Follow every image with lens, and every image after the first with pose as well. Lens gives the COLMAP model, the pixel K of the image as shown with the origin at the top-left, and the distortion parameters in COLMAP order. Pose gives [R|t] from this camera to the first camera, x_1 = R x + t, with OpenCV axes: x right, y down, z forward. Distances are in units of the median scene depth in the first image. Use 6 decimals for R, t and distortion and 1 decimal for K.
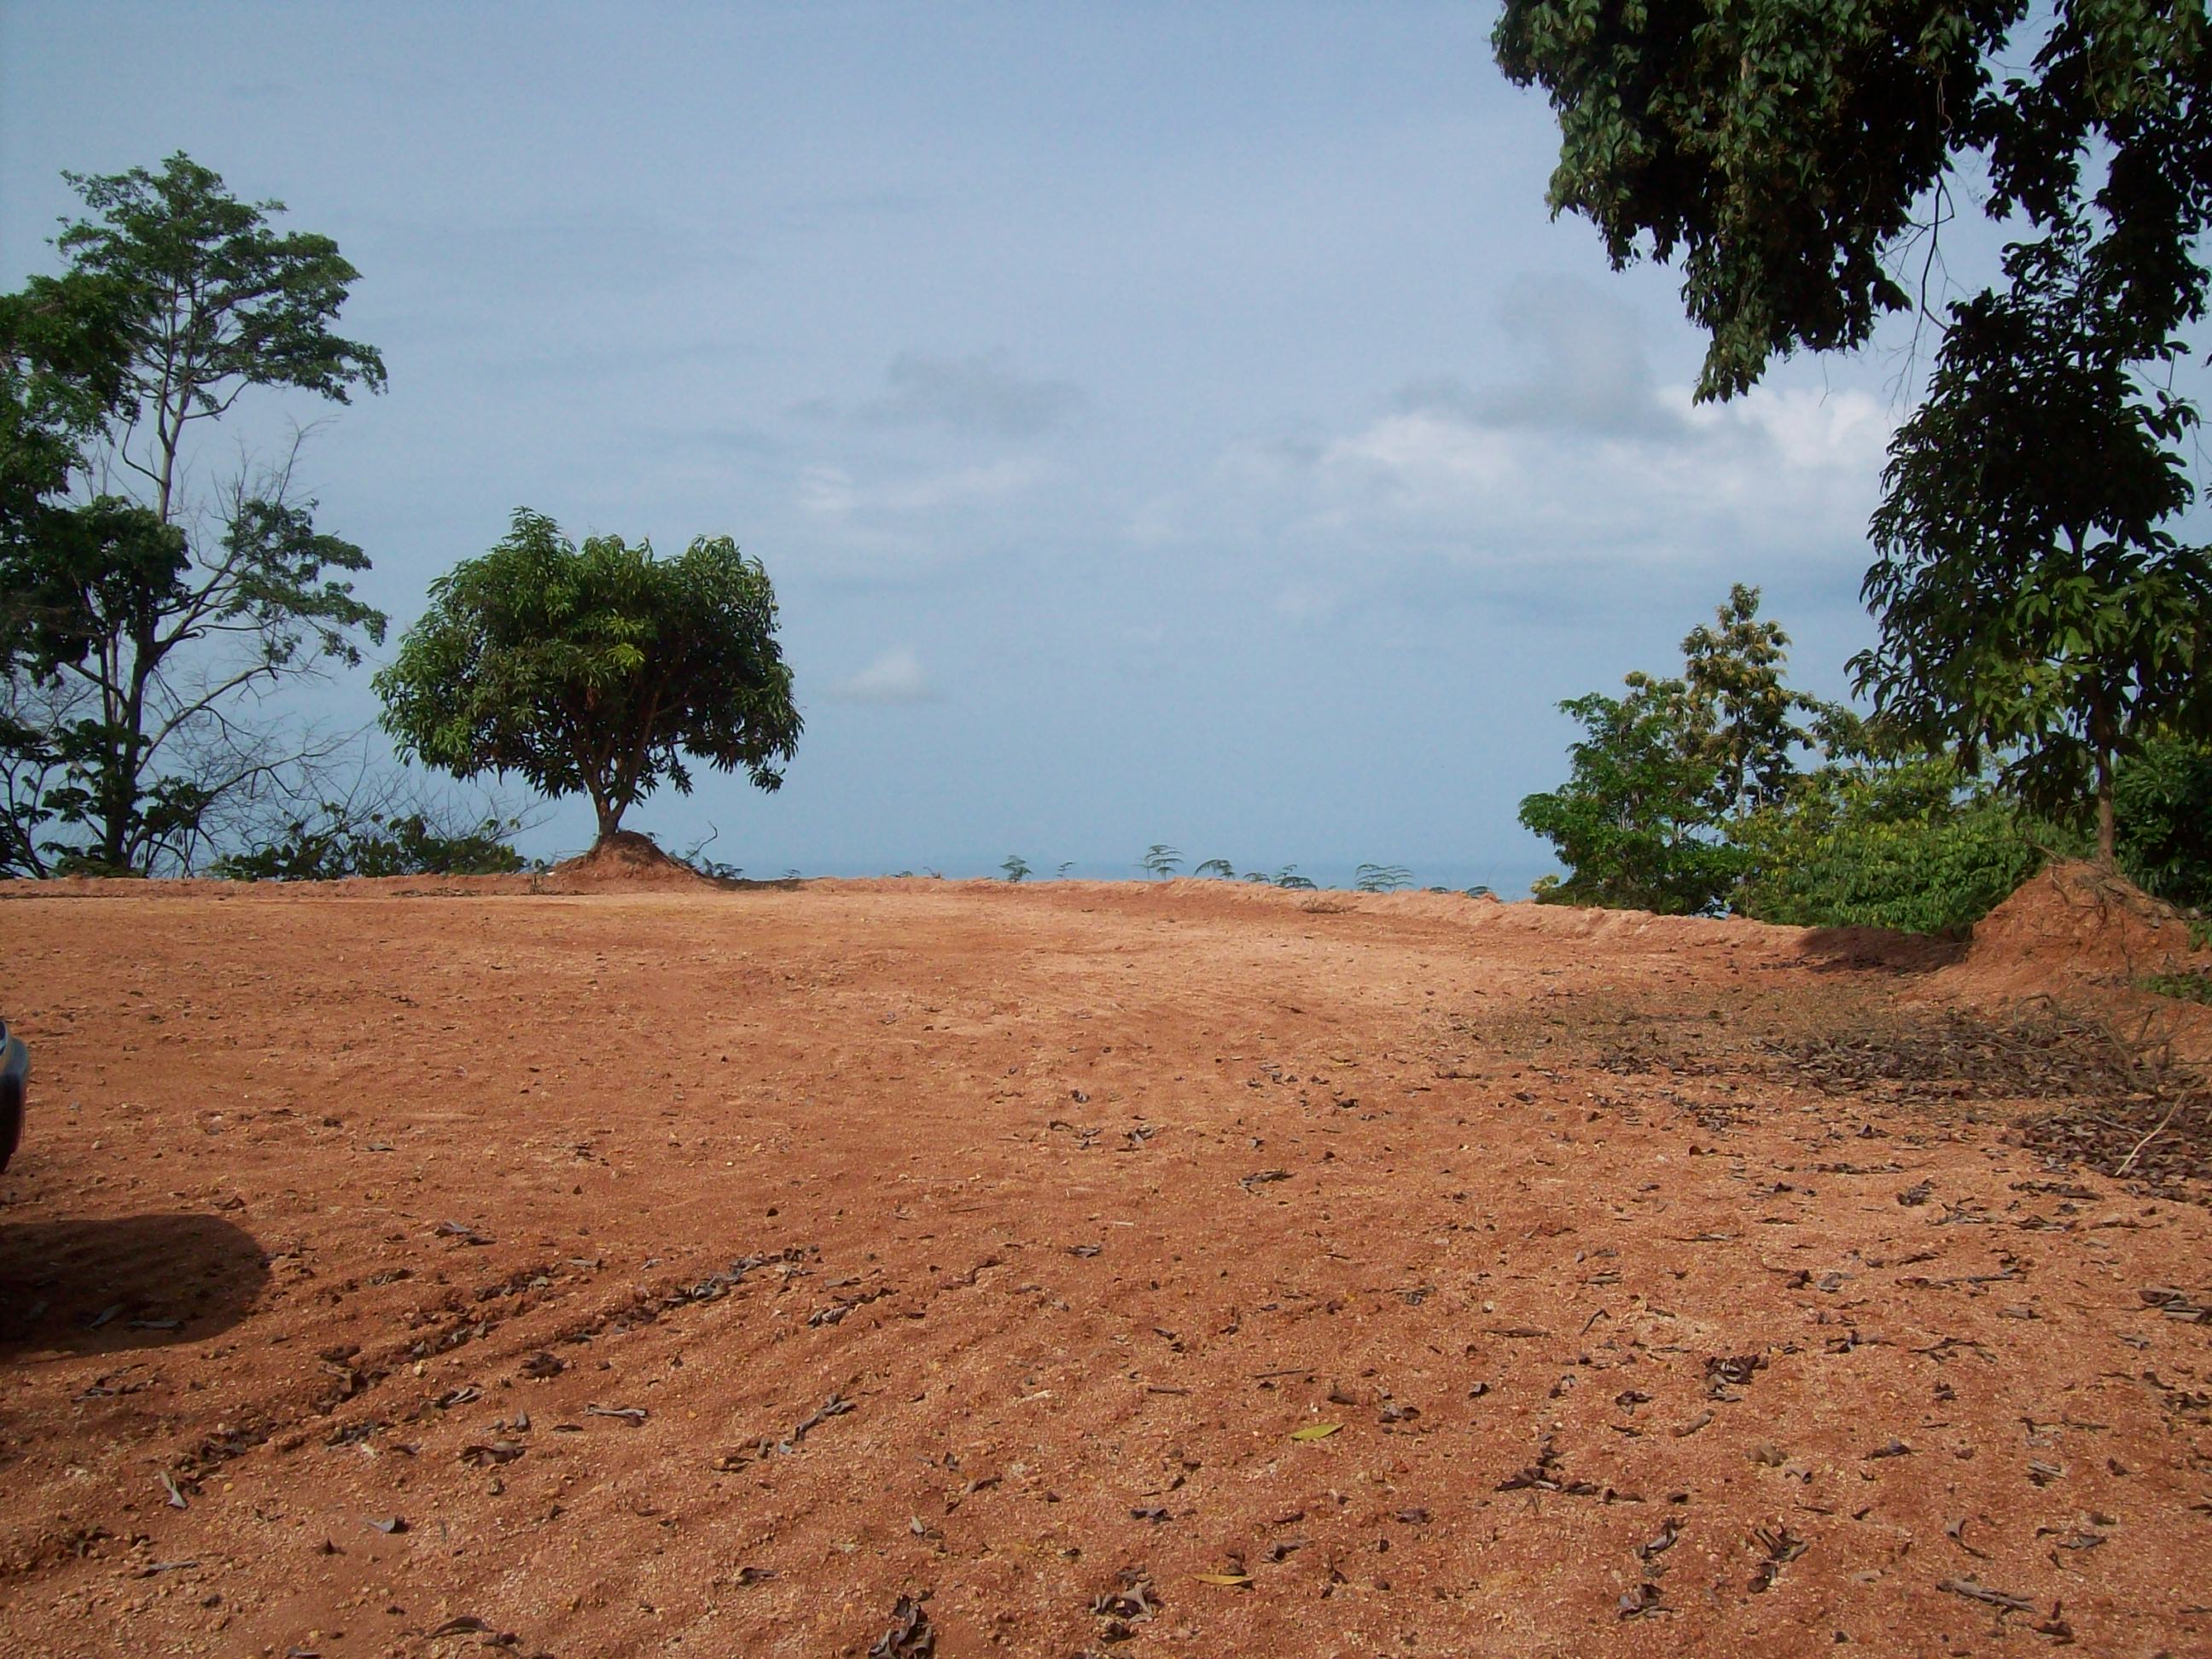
lens RADIAL K [[2399.0, 0, 1106.0], [0, 2399.0, 829.5], [0, 0, 1]] dist [-0.173590, 0.142628]
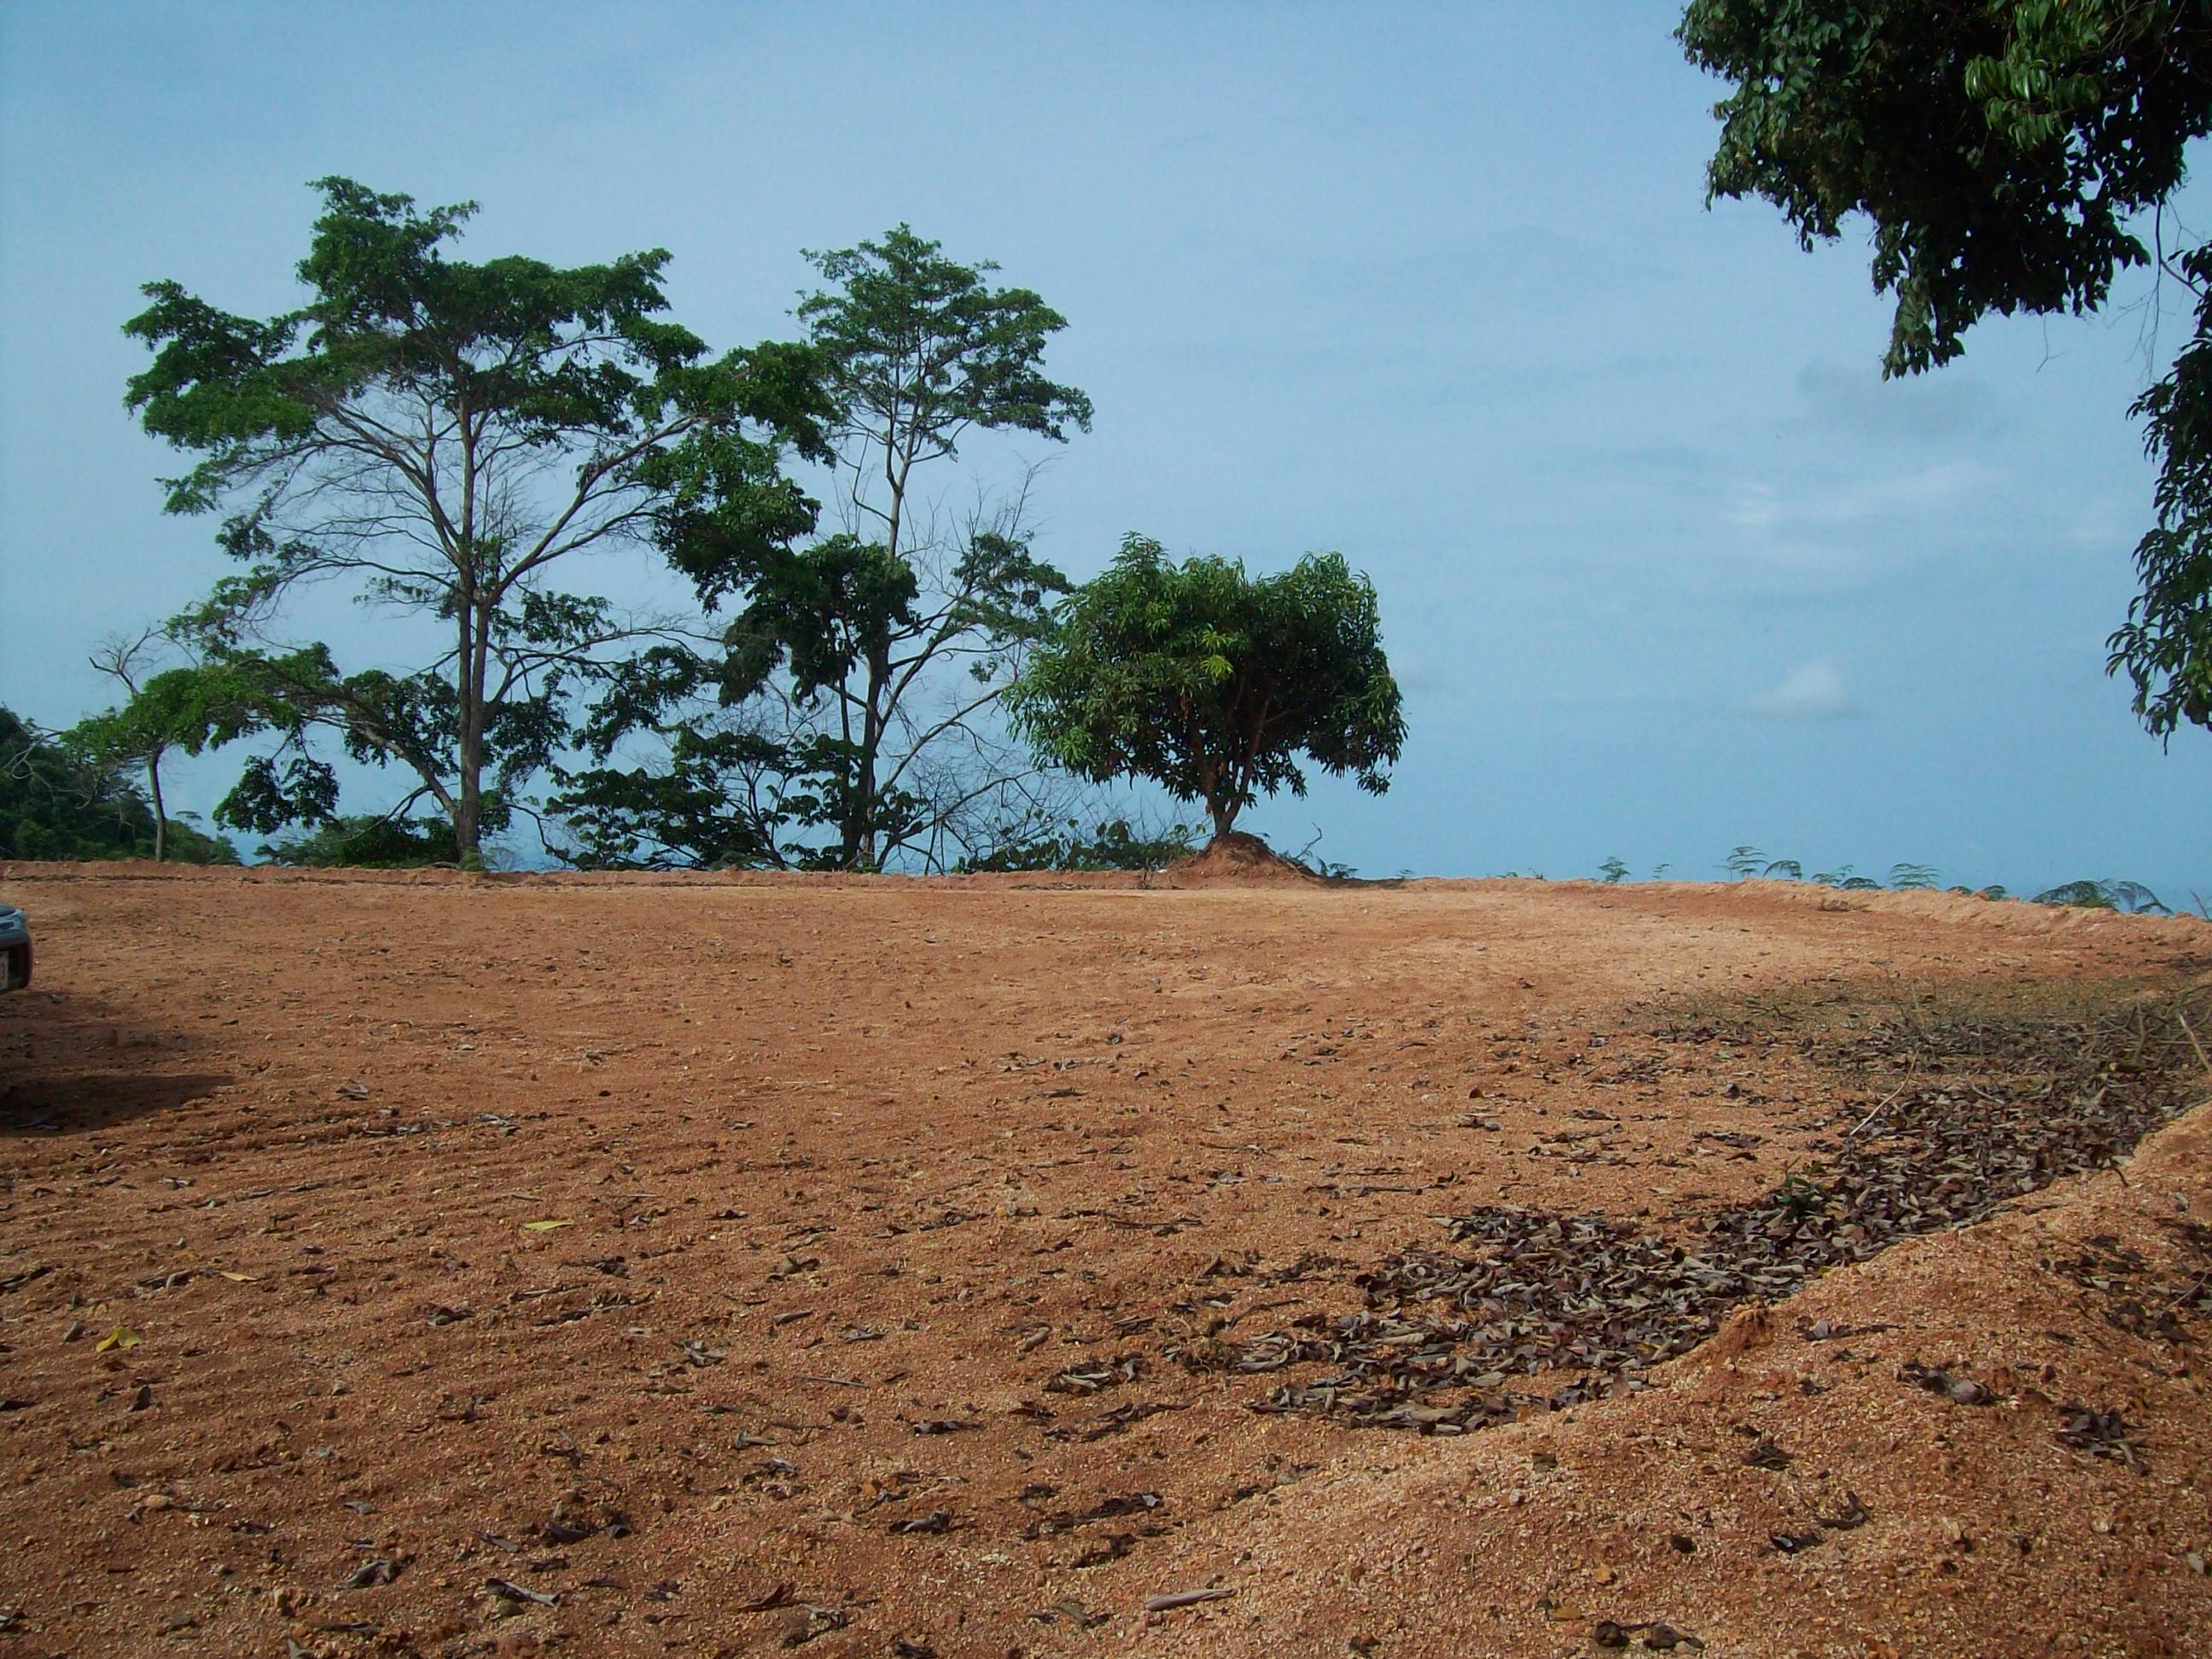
lens RADIAL K [[2399.0, 0, 1106.0], [0, 2399.0, 829.5], [0, 0, 1]] dist [-0.173590, 0.142628]
pose [[0.924079, 0.000762, -0.382202, 0.130395], [-0.004019, 0.999962, -0.007721, 0.006942], [0.382181, 0.008671, 0.924047, -0.012007]]
